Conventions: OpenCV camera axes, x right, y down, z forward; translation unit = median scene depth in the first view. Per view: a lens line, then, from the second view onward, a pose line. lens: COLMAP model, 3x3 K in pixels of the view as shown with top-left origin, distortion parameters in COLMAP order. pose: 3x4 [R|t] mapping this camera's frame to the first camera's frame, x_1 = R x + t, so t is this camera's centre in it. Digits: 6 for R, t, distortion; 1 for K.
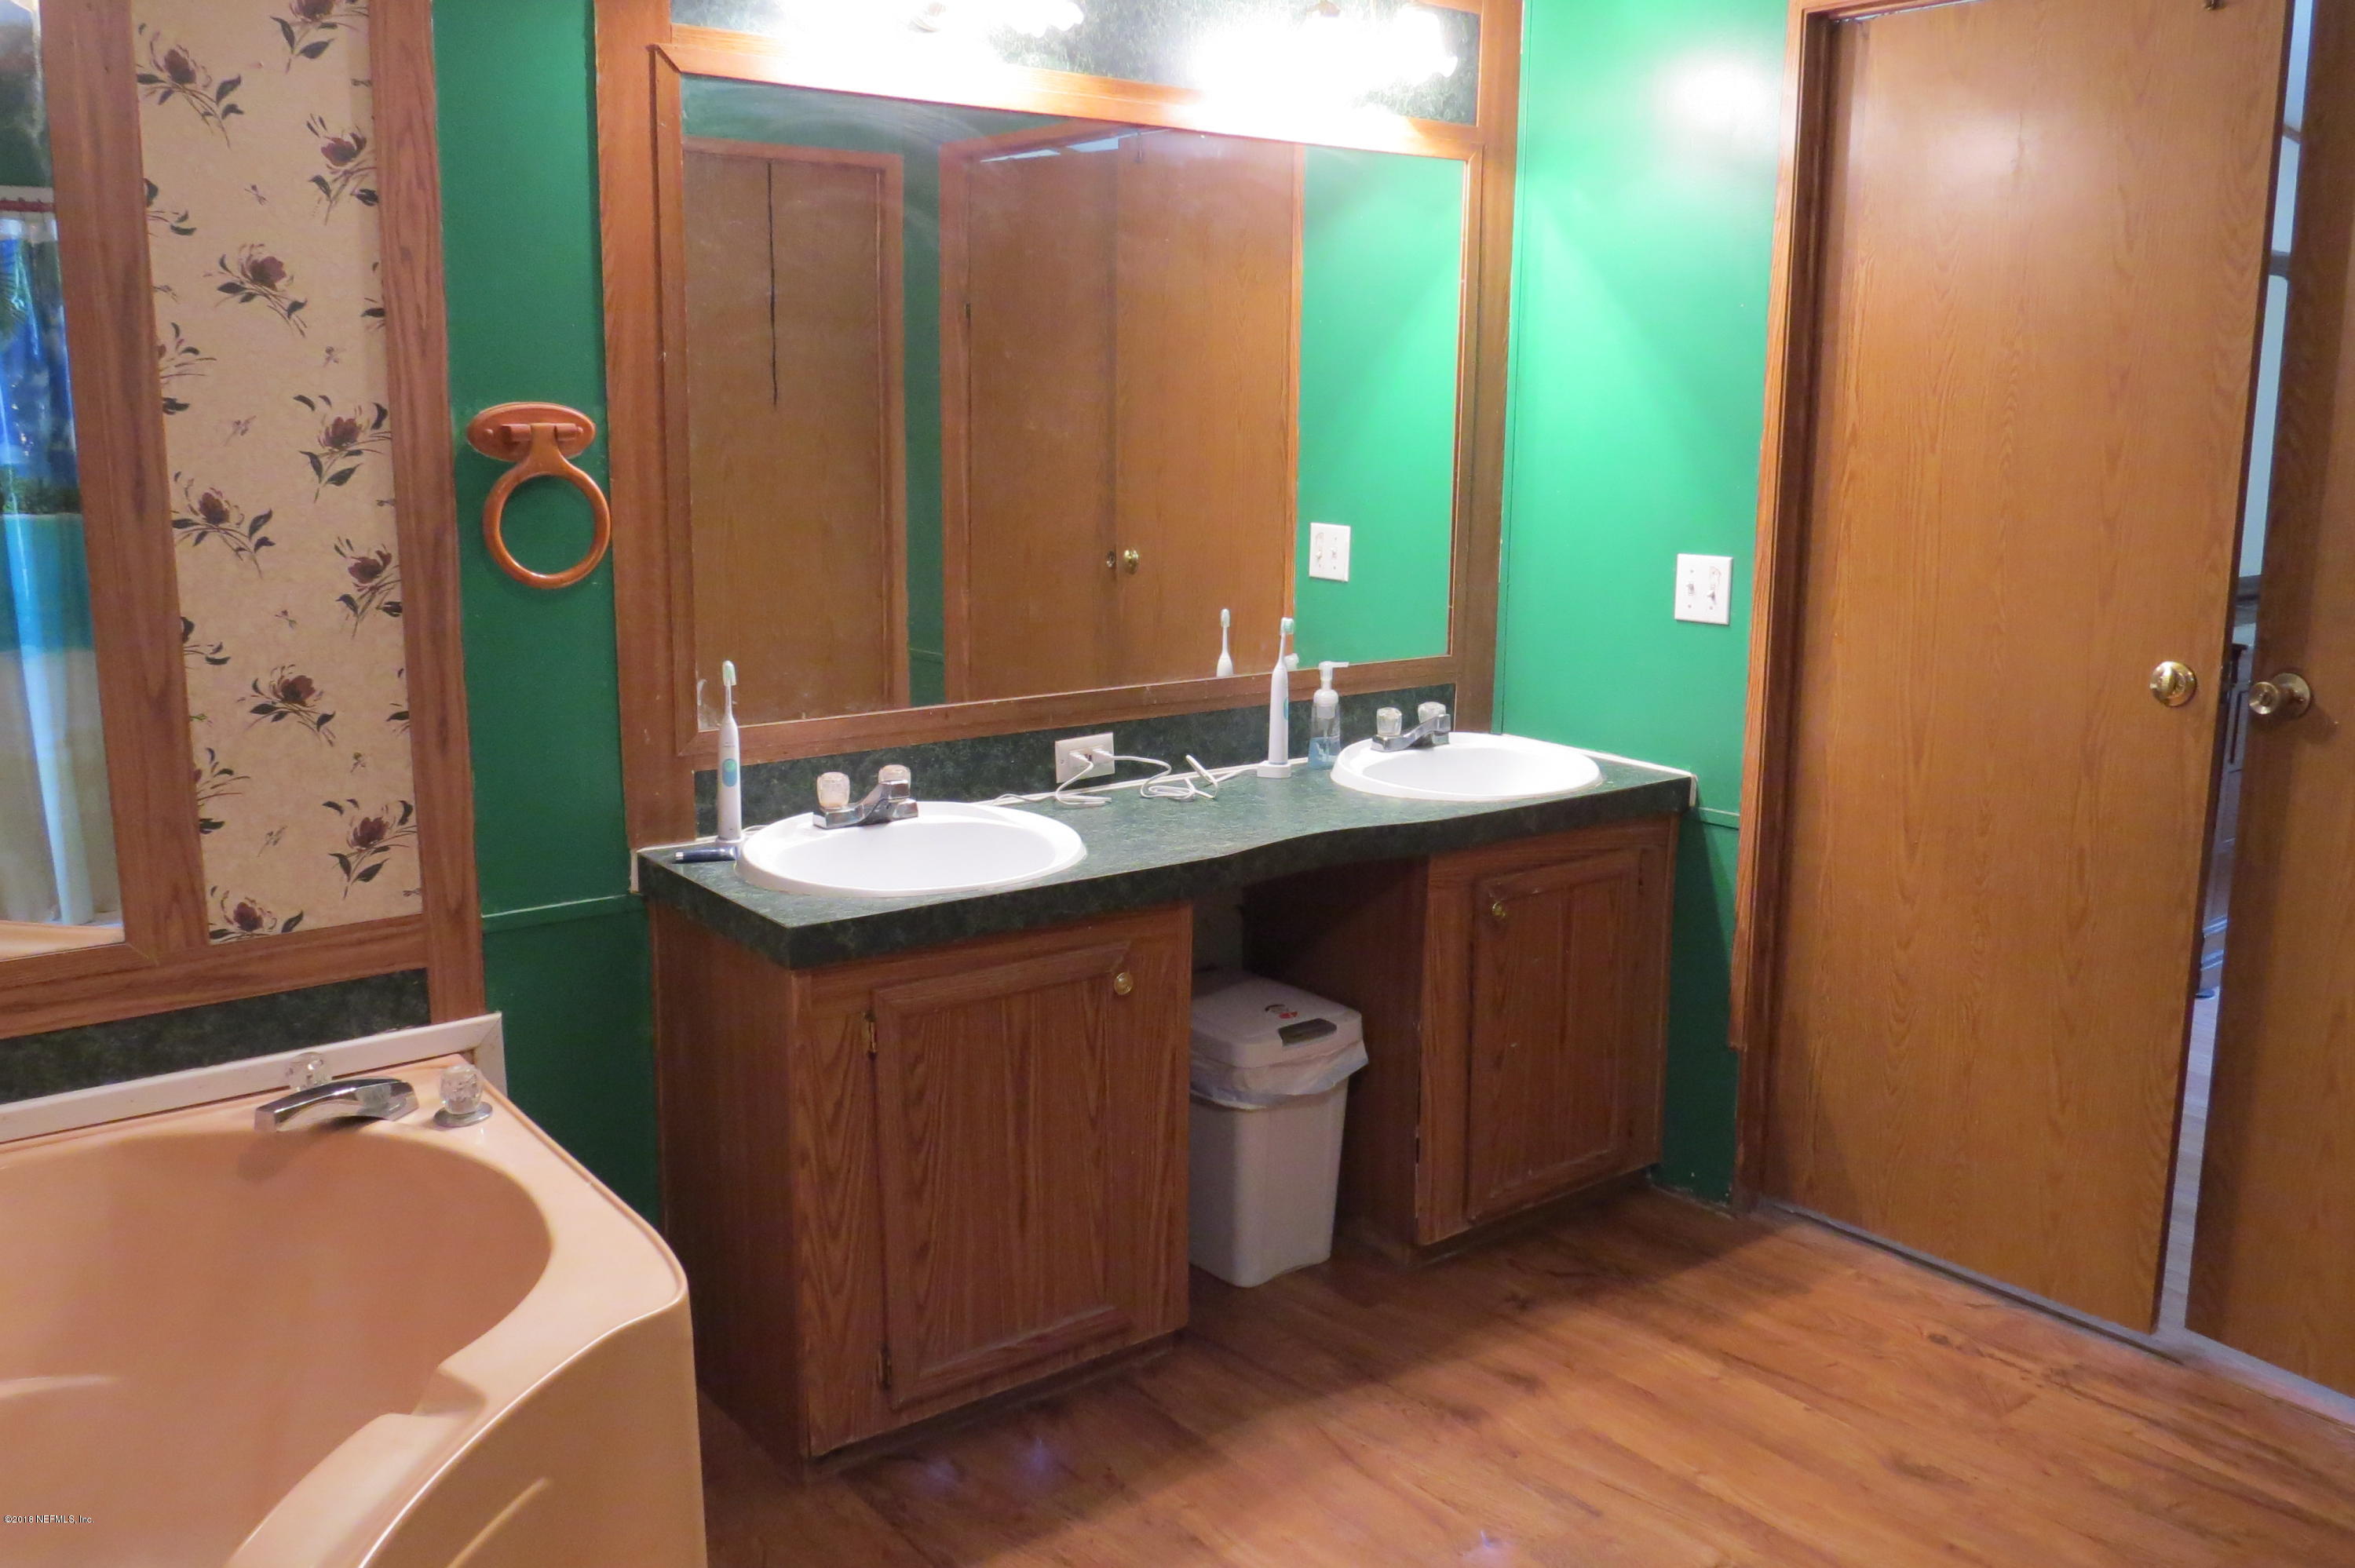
lens RADIAL K [[1928.6, 0, 1177.5], [0, 1928.6, 784.0], [0, 0, 1]] dist [-0.044140, 0.012533]
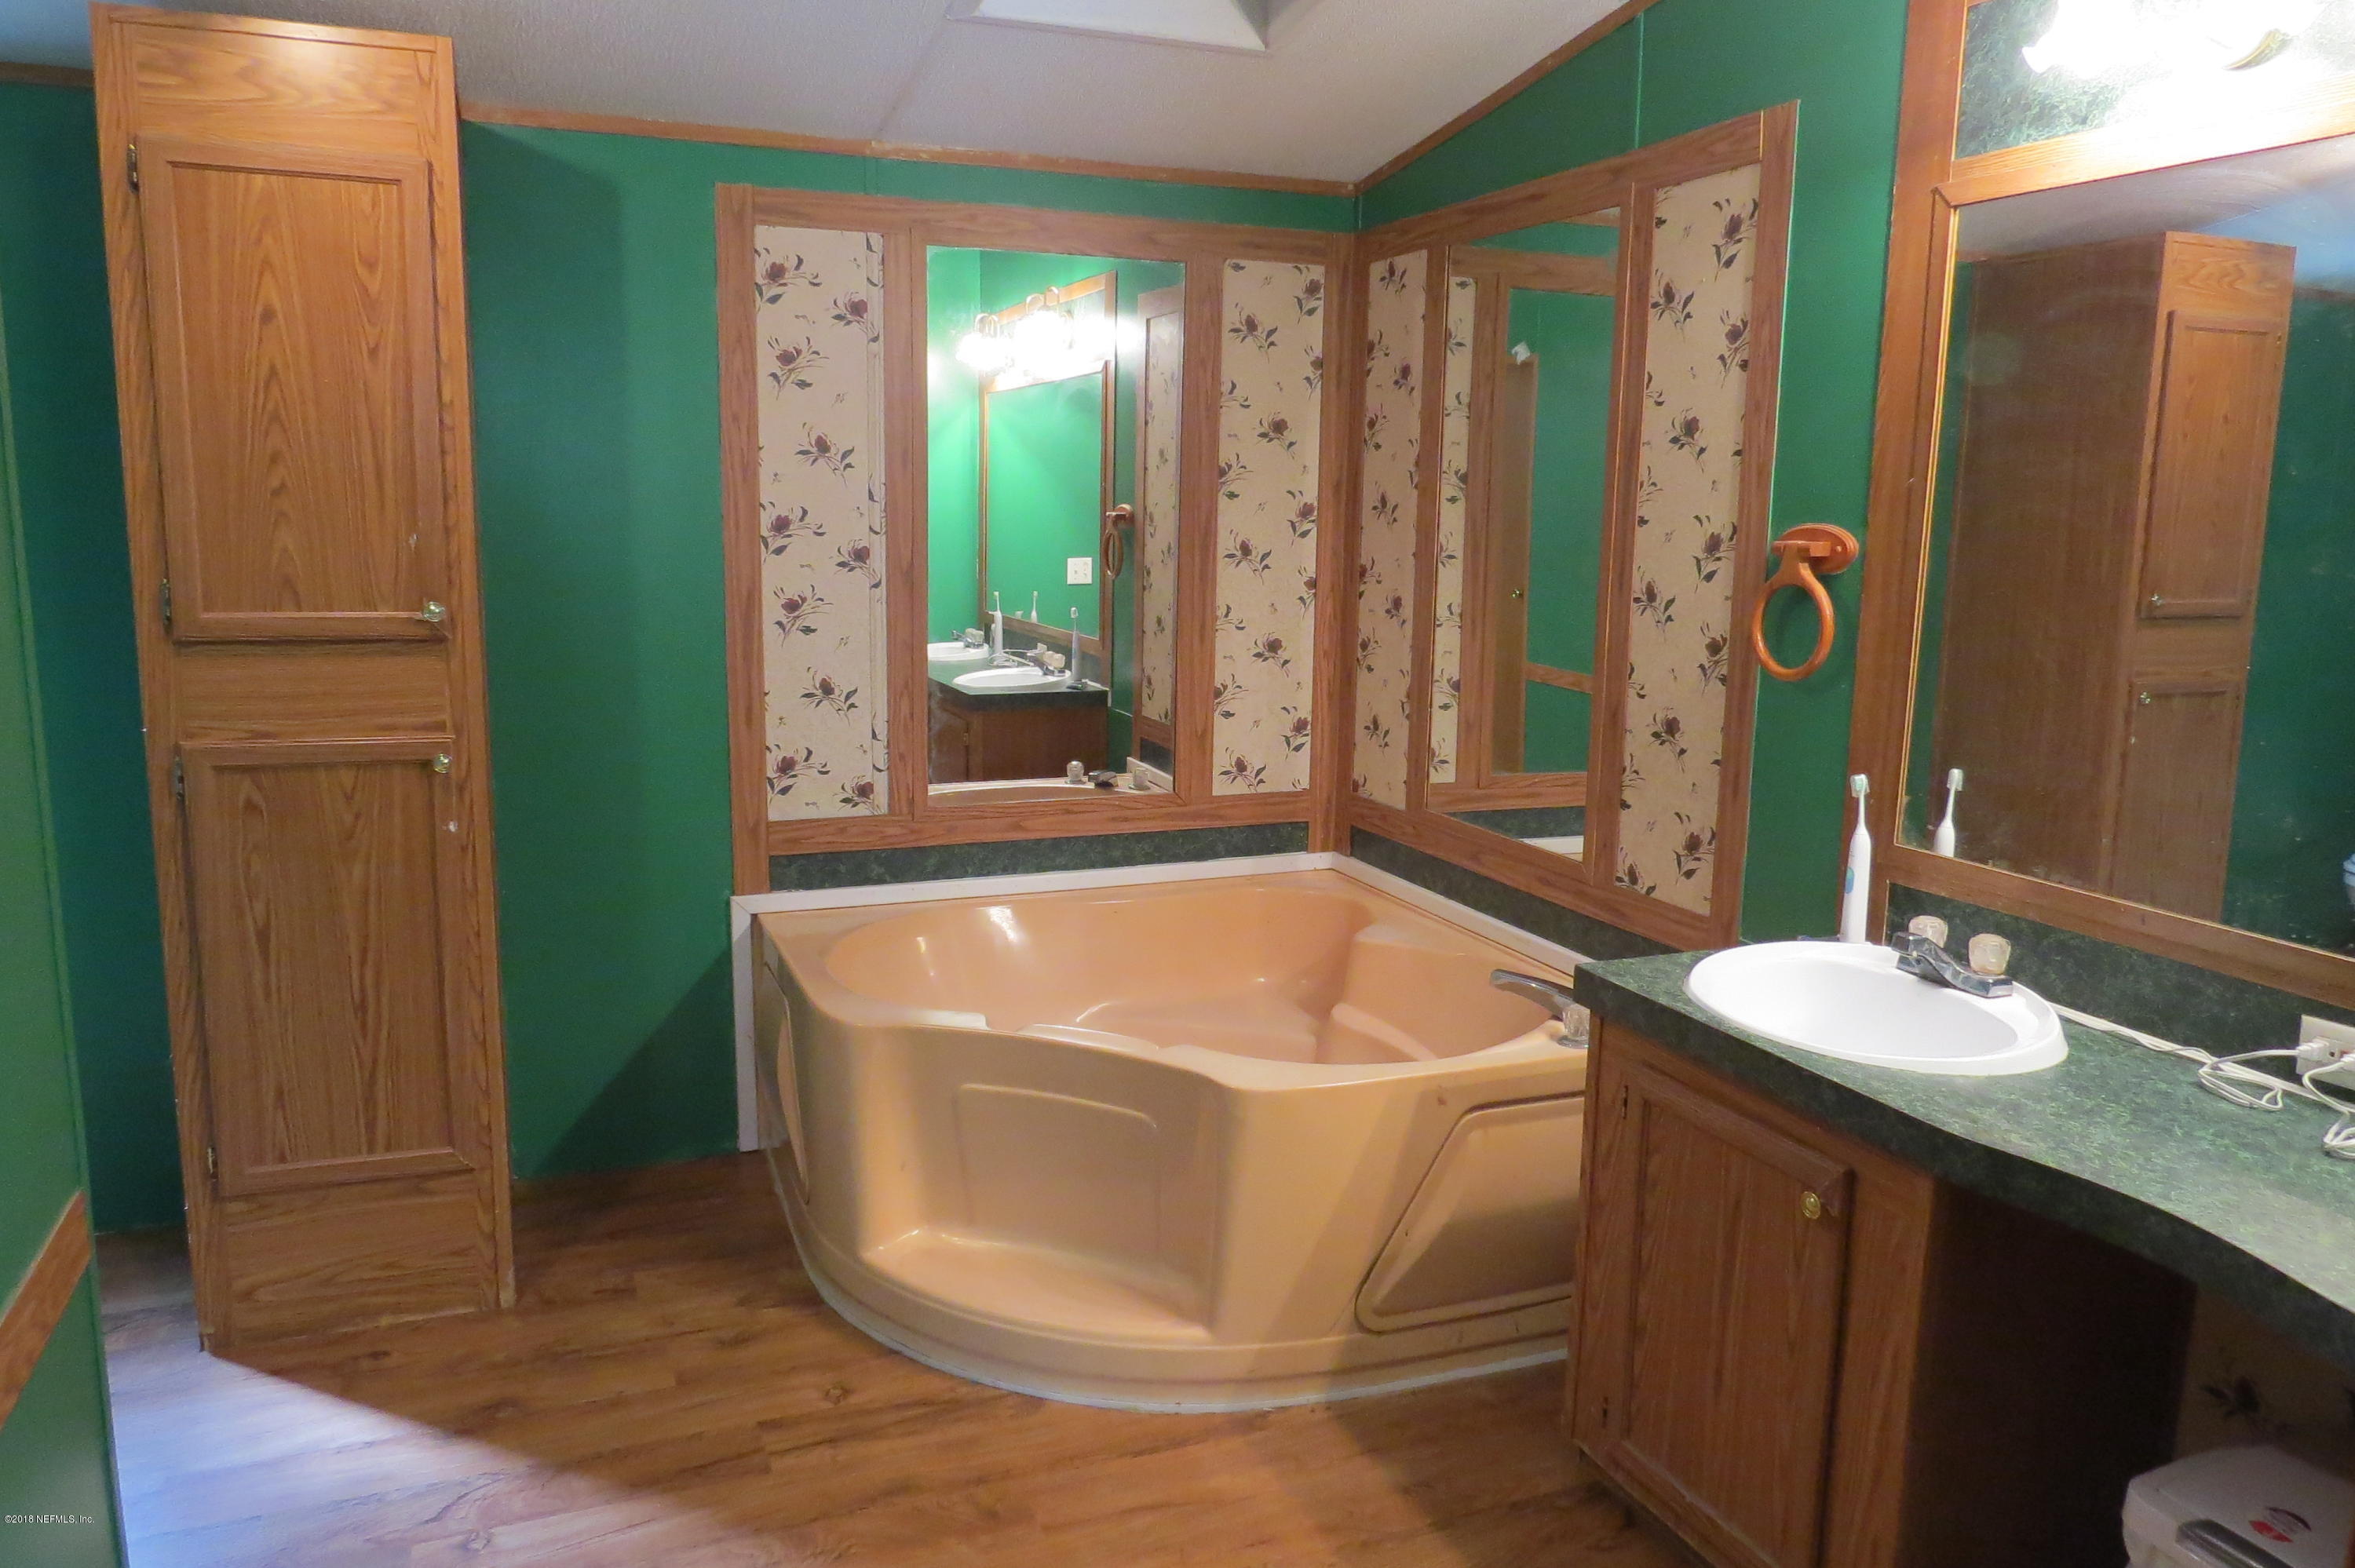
lens RADIAL K [[1710.9, 0, 1177.5], [0, 1710.9, 784.0], [0, 0, 1]] dist [-0.025632, 0.001342]
pose [[-0.277372, 0.147580, -0.949360, 0.818840], [-0.201804, 0.957139, 0.207750, -0.193898], [0.939329, 0.249209, -0.235701, 0.964833]]
